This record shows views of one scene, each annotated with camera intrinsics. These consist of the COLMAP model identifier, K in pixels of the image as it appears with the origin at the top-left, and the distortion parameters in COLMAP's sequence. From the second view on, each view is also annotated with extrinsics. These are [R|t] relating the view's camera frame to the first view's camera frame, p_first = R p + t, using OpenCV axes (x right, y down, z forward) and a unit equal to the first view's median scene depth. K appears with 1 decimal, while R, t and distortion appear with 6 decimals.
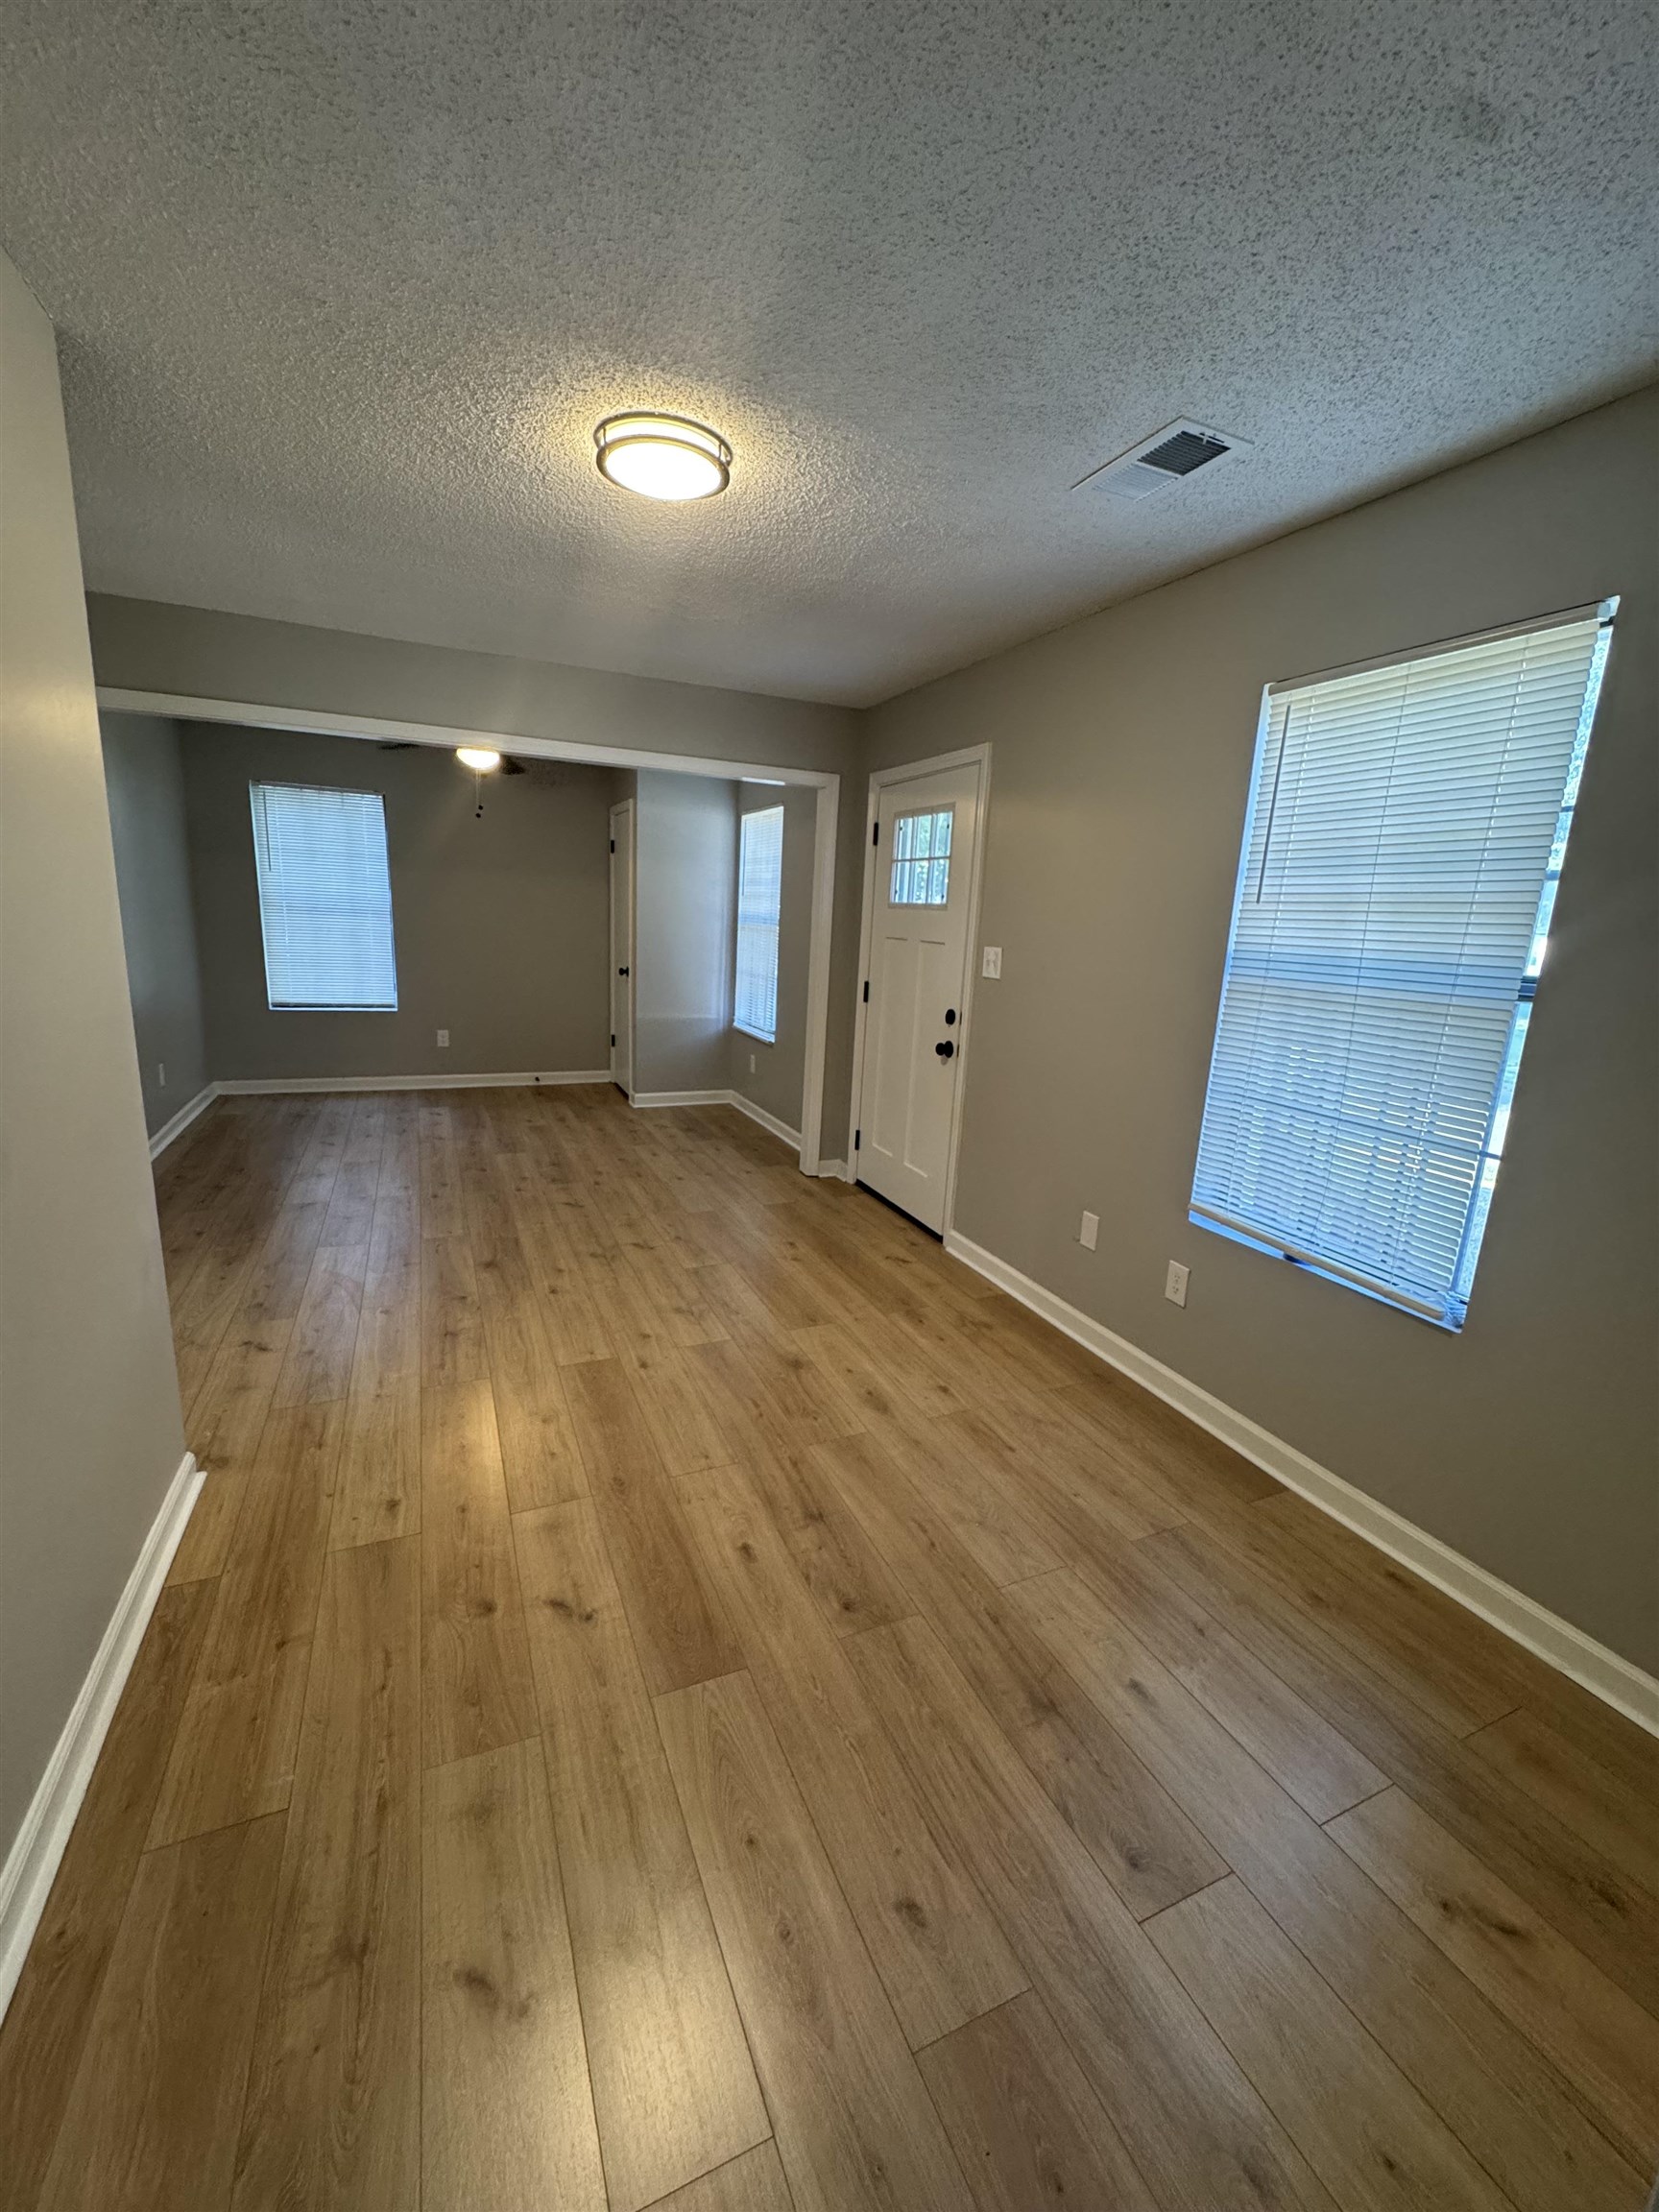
lens RADIAL K [[890.3, 0, 829.5], [0, 890.3, 1106.0], [0, 0, 1]] dist [-0.001681, 0.000089]
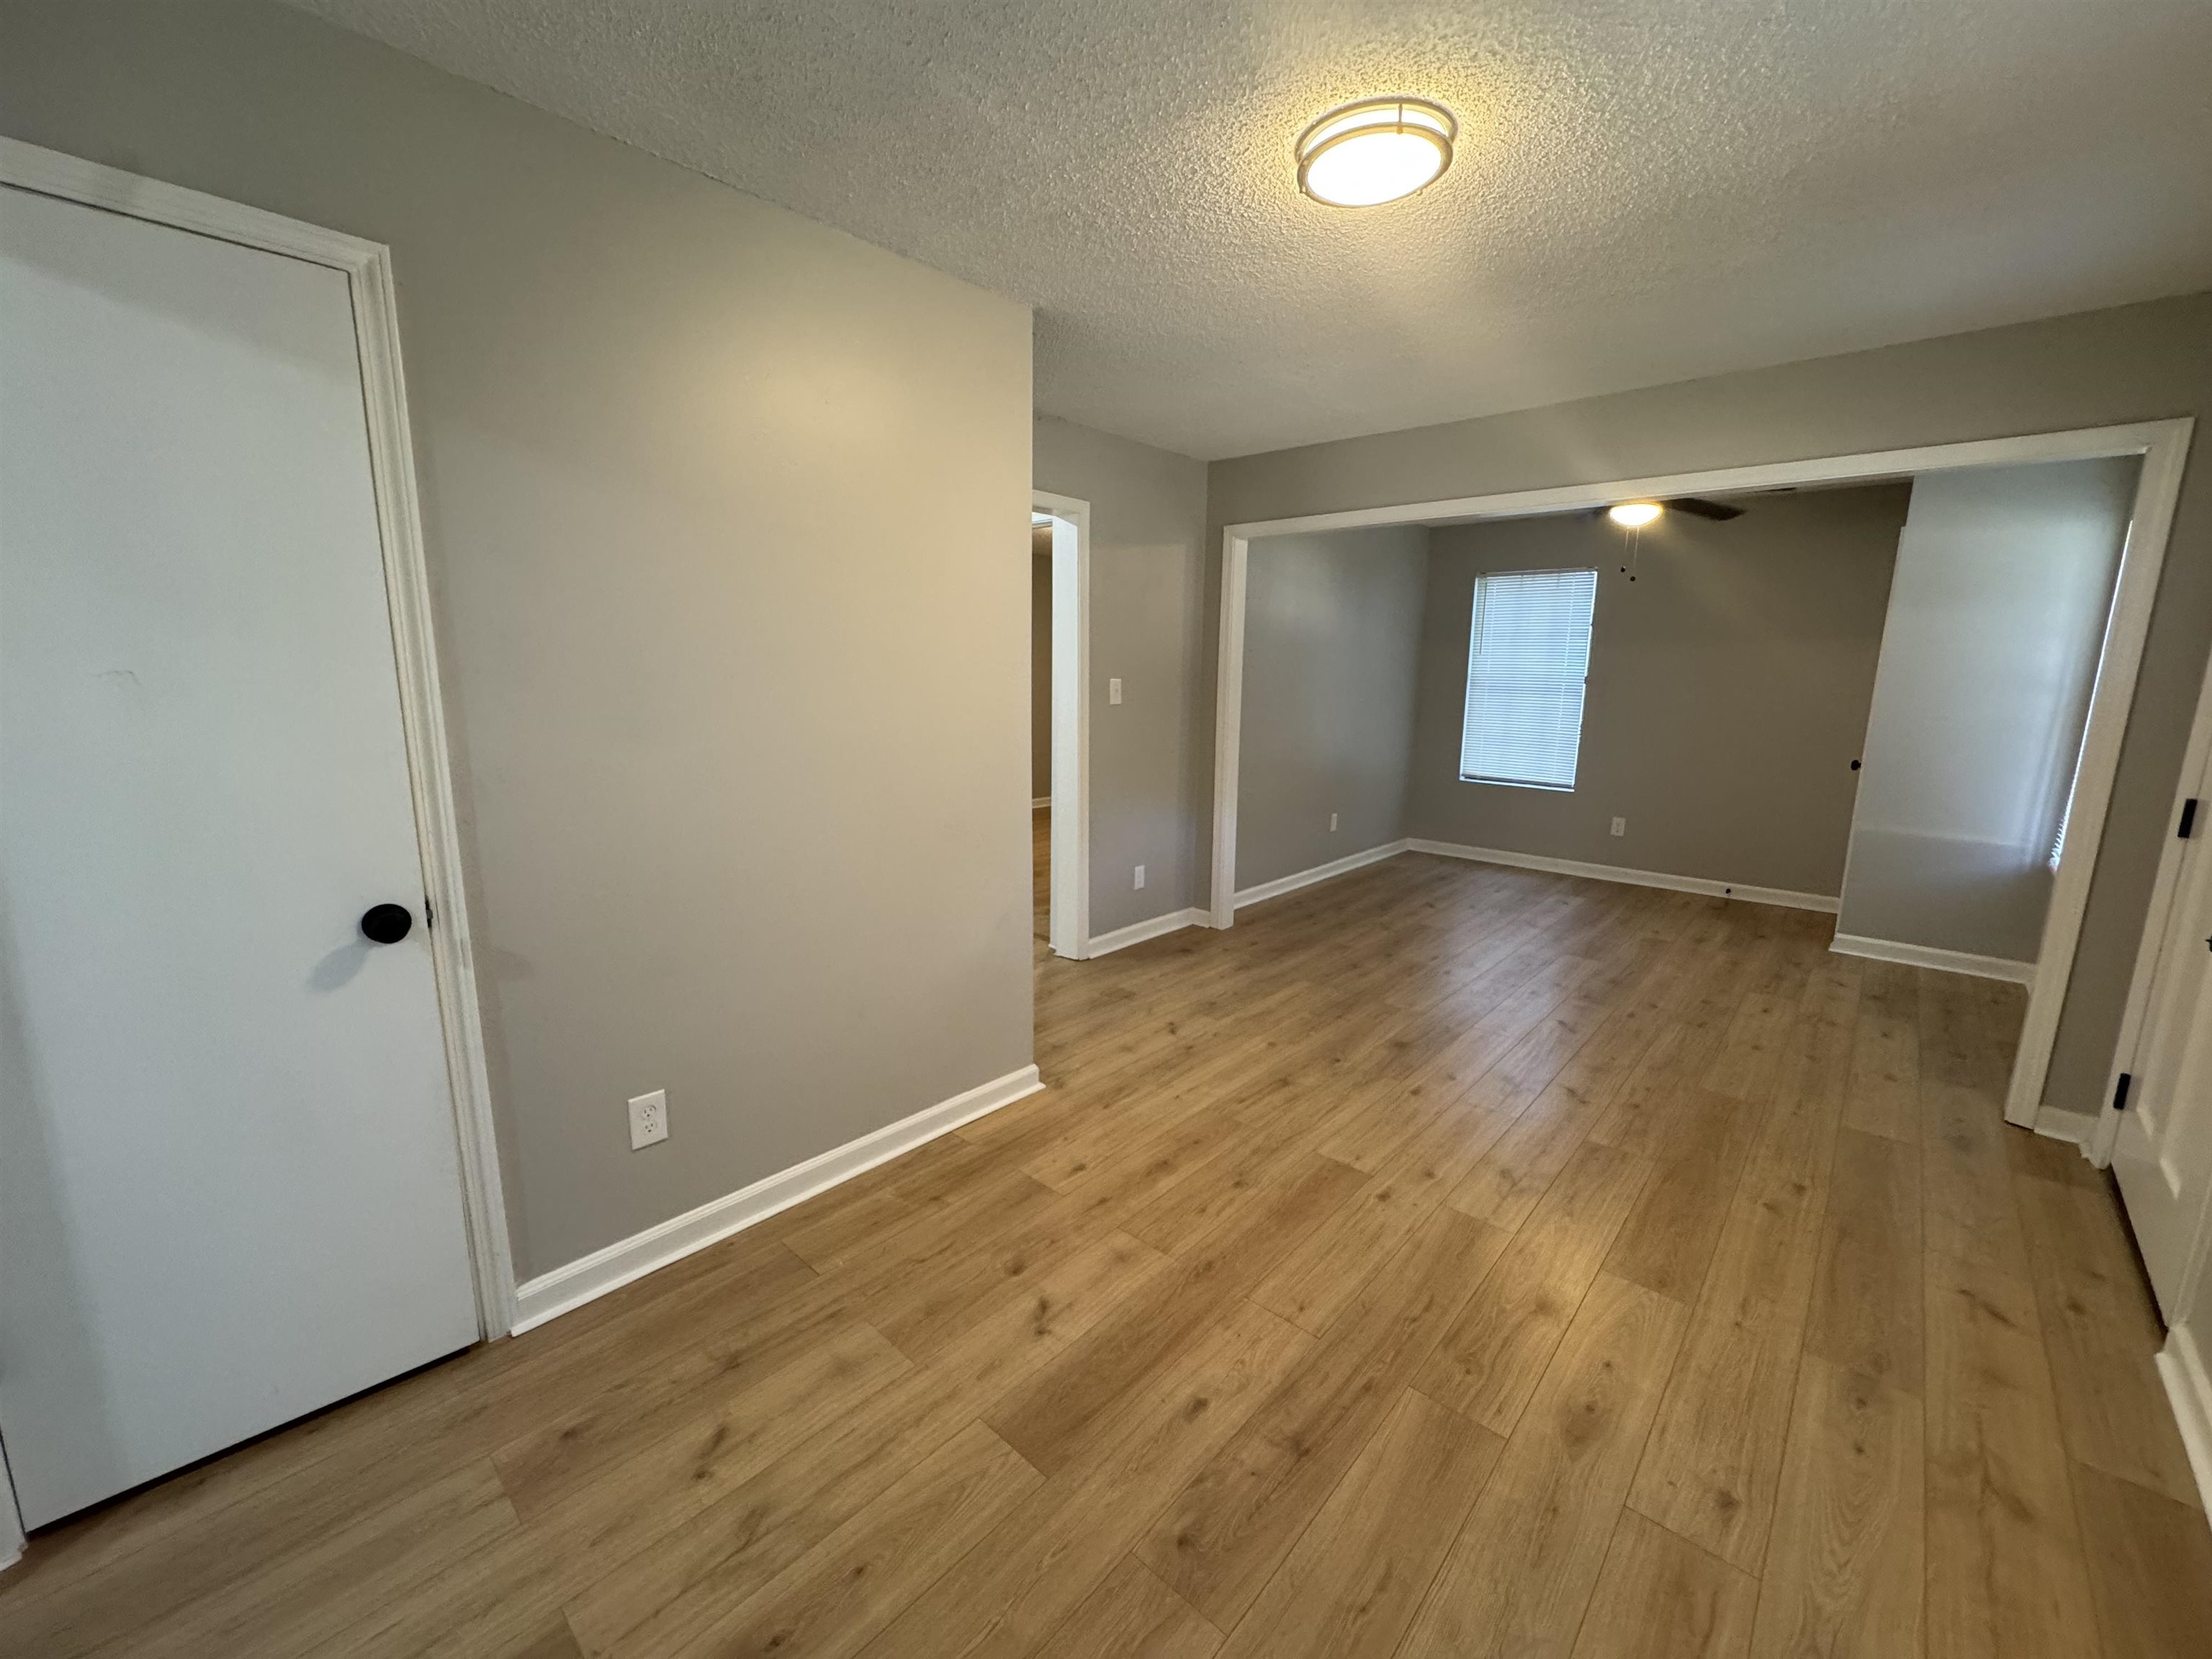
lens RADIAL K [[887.6, 0, 1107.8], [0, 887.6, 828.8], [0, 0, 1]] dist [-0.002623, 0.000475]
pose [[0.404552, 0.122020, -0.906338, 0.287428], [-0.186195, 0.981290, 0.049001, -0.034054], [0.895360, 0.148932, 0.419702, 0.243443]]
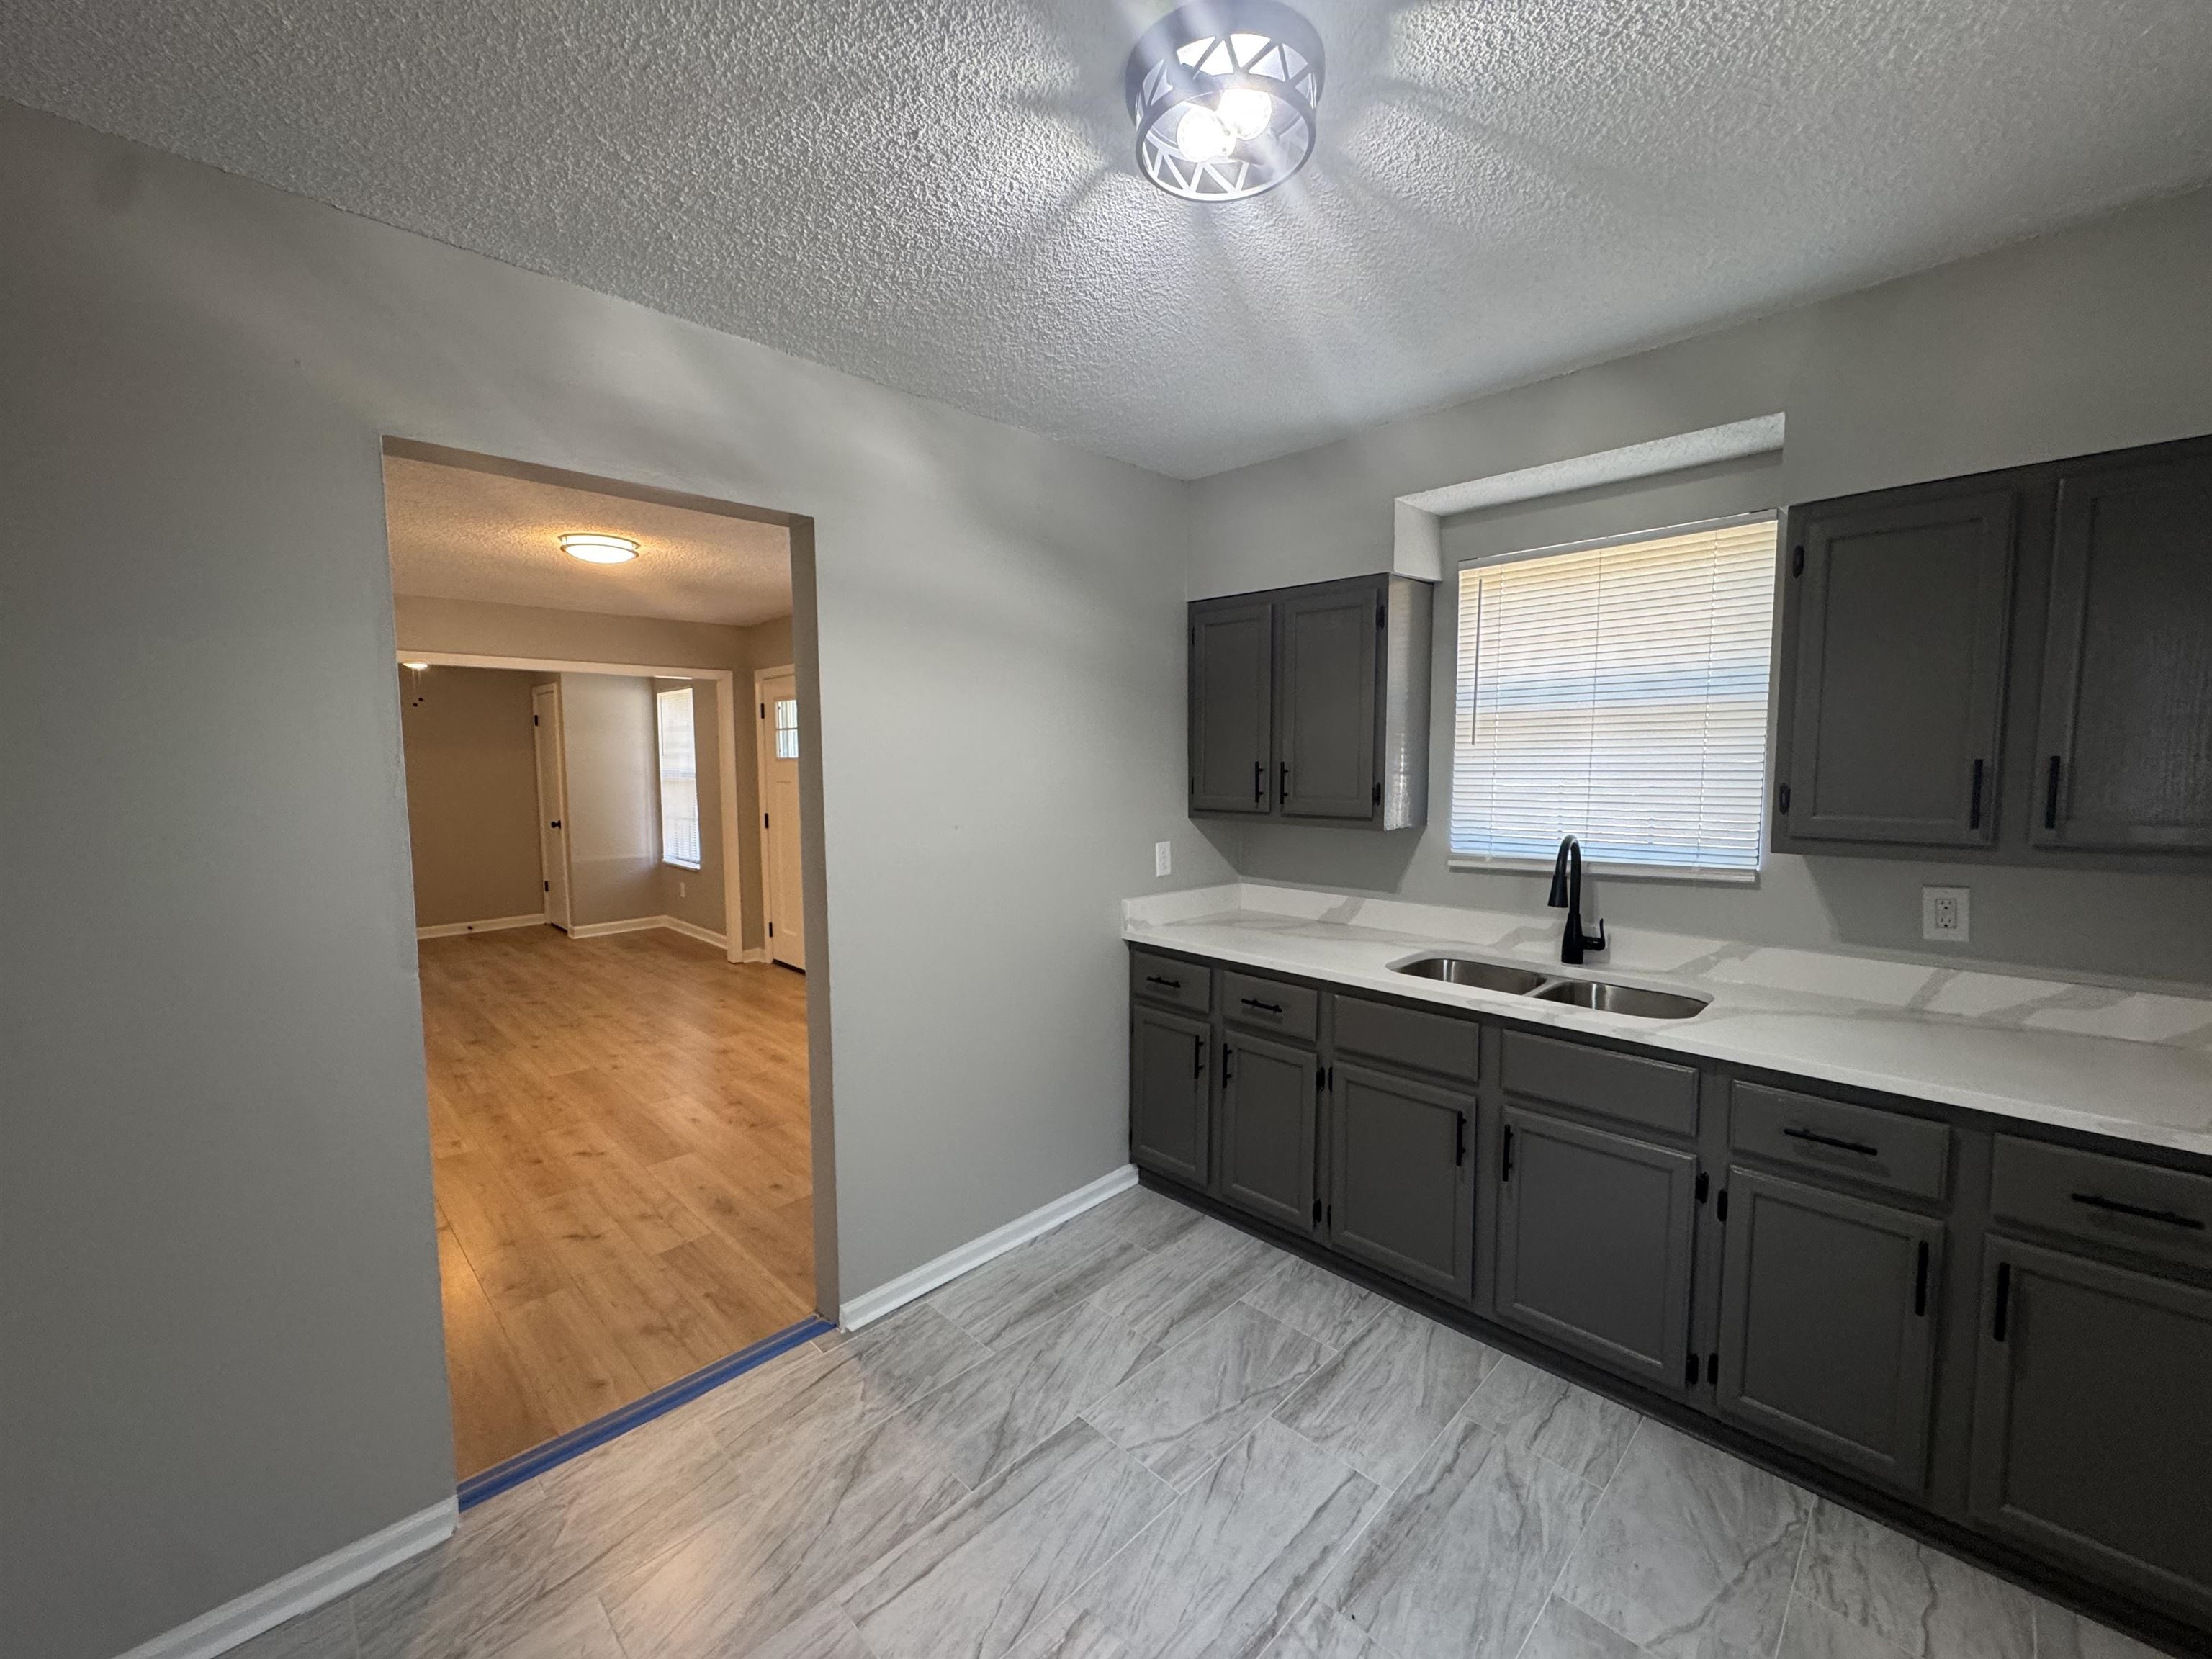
lens RADIAL K [[887.6, 0, 1107.8], [0, 887.6, 828.8], [0, 0, 1]] dist [-0.002623, 0.000475]
pose [[0.931606, -0.085788, 0.353202, 0.052321], [0.128925, 0.986556, -0.100431, 0.102884], [-0.339837, 0.139098, 0.930141, -0.524625]]
